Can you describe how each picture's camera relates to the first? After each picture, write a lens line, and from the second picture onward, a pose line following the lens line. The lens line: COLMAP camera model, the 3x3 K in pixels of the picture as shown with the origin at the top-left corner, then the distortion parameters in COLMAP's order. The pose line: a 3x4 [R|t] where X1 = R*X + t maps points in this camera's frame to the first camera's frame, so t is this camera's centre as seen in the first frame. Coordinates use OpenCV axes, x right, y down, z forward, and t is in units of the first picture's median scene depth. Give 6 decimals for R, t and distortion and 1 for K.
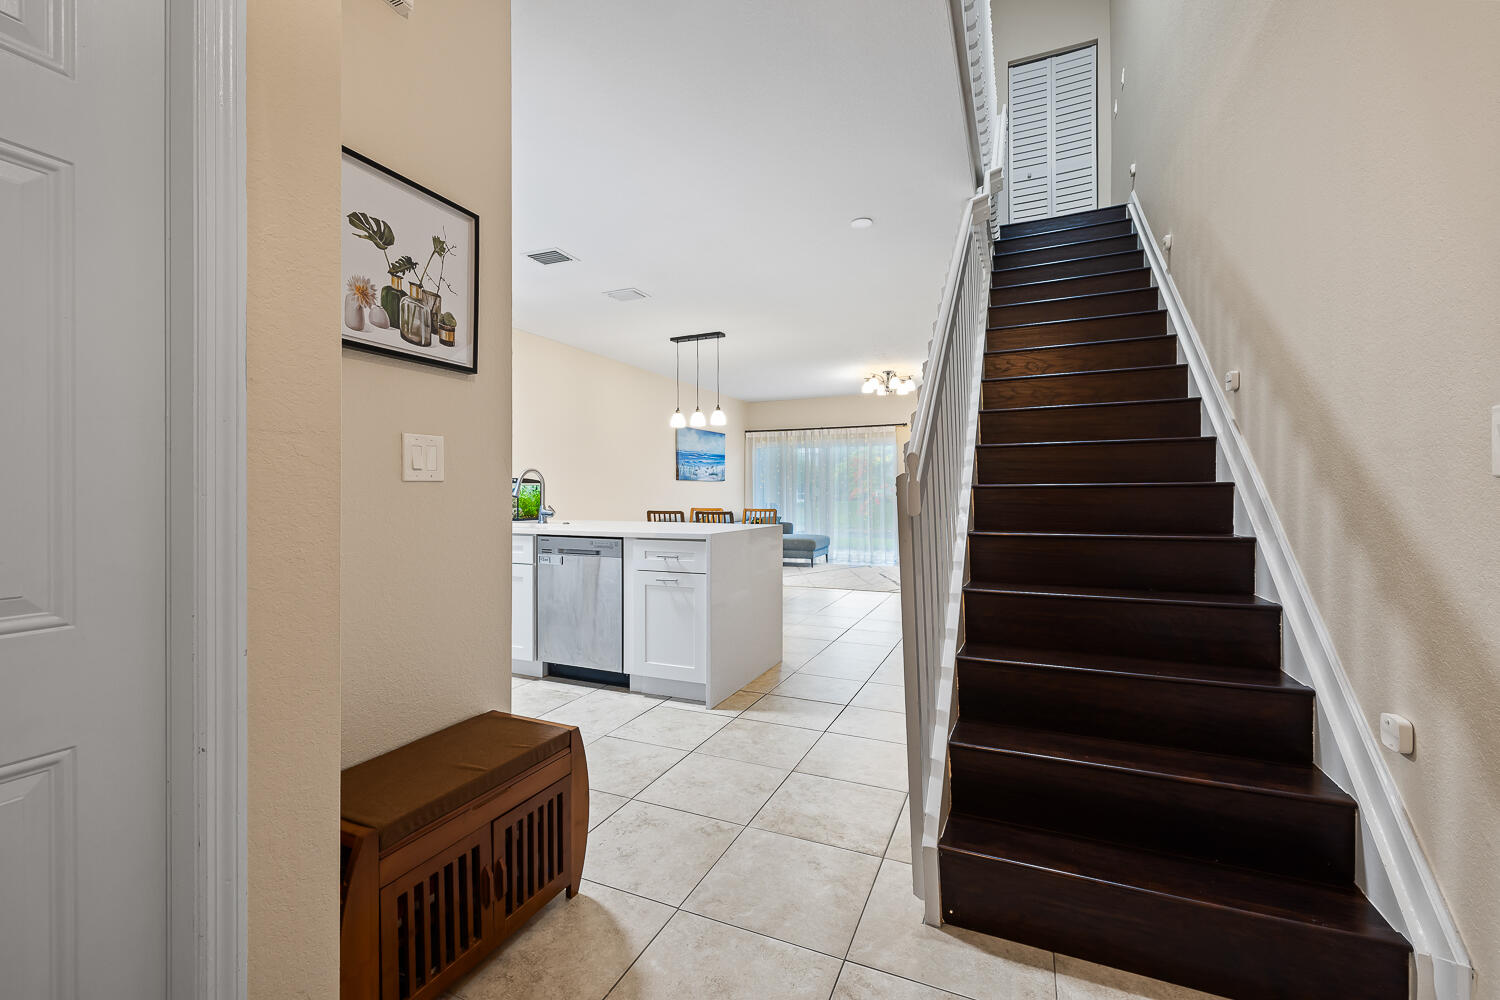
lens RADIAL K [[630.8, 0, 749.0], [0, 630.8, 494.0], [0, 0, 1]] dist [0.000095, 0.000206]
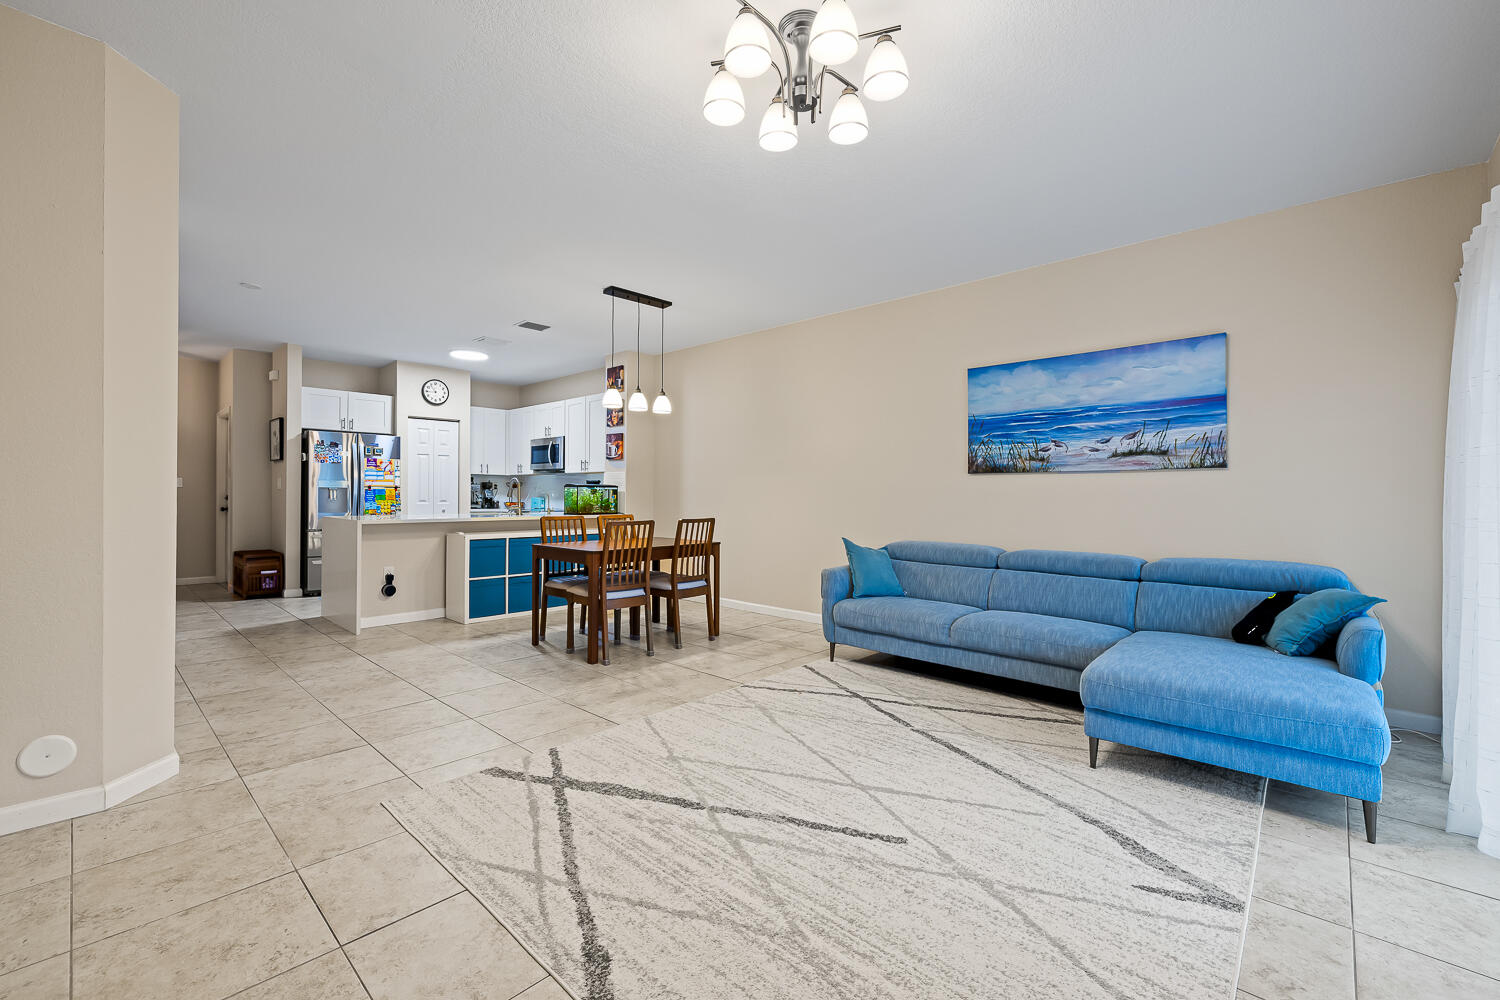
lens RADIAL K [[625.3, 0, 745.5], [0, 625.3, 492.4], [0, 0, 1]] dist [-0.001034, -0.000073]
pose [[-0.333042, -0.005453, -0.942896, 0.456712], [-0.009539, 0.999952, -0.002414, -0.004127], [0.942864, 0.008190, -0.333078, 1.045105]]
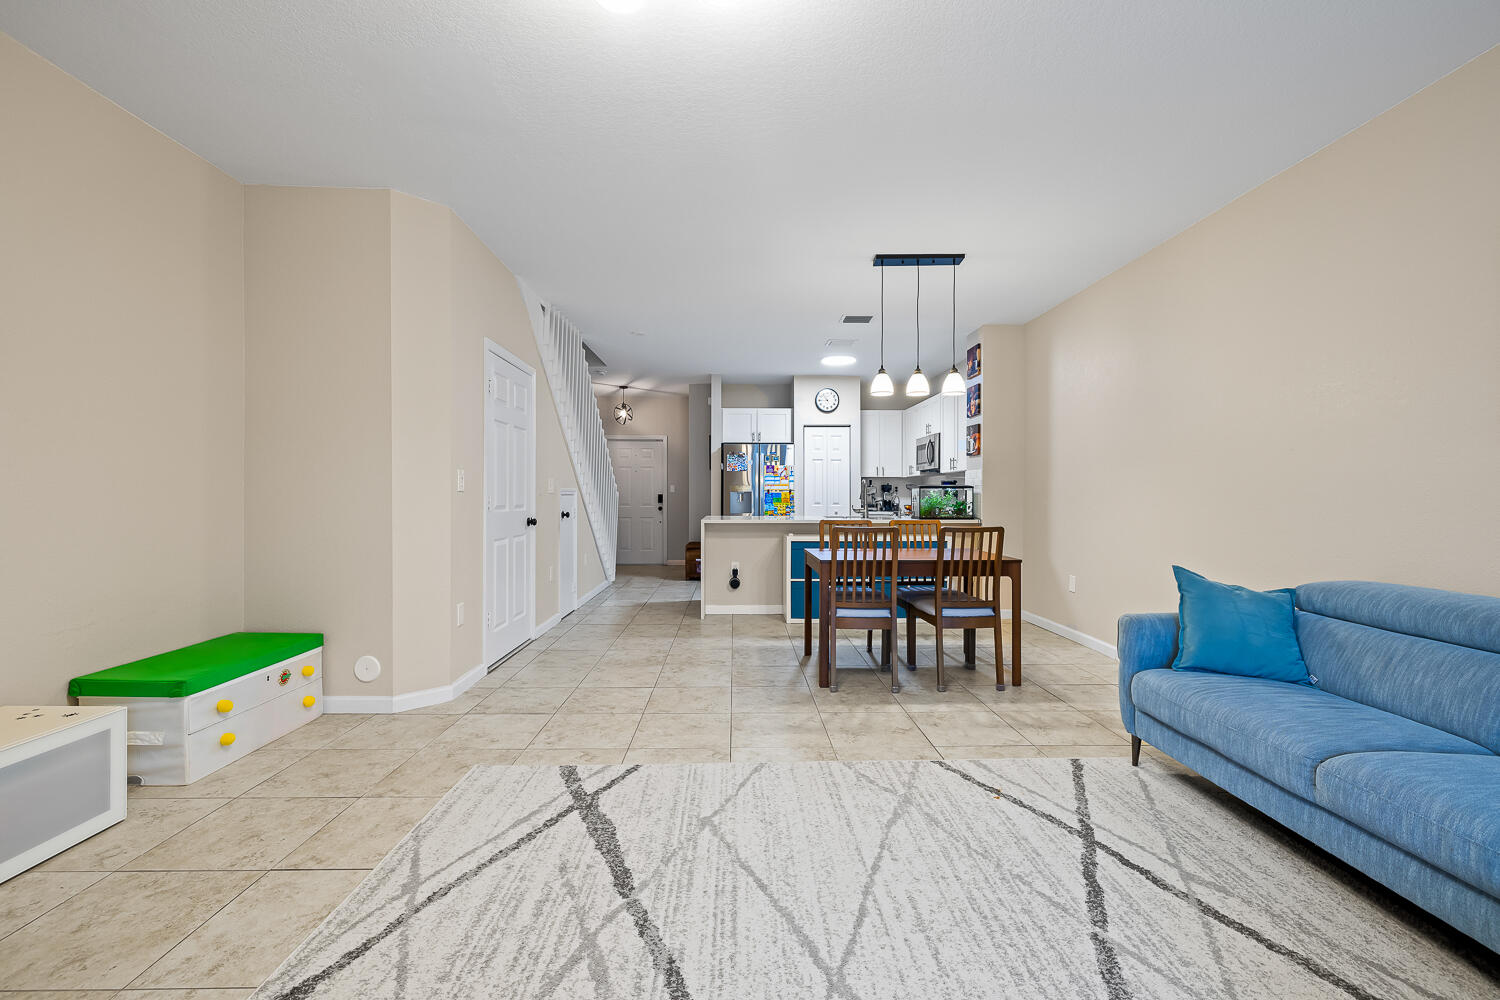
lens RADIAL K [[630.8, 0, 749.0], [0, 630.8, 494.0], [0, 0, 1]] dist [0.000095, 0.000206]
pose [[-0.907920, -0.001883, -0.419140, 0.264158], [-0.002308, 0.999997, 0.000505, -0.004054], [0.419137, 0.001426, -0.907922, 1.146417]]
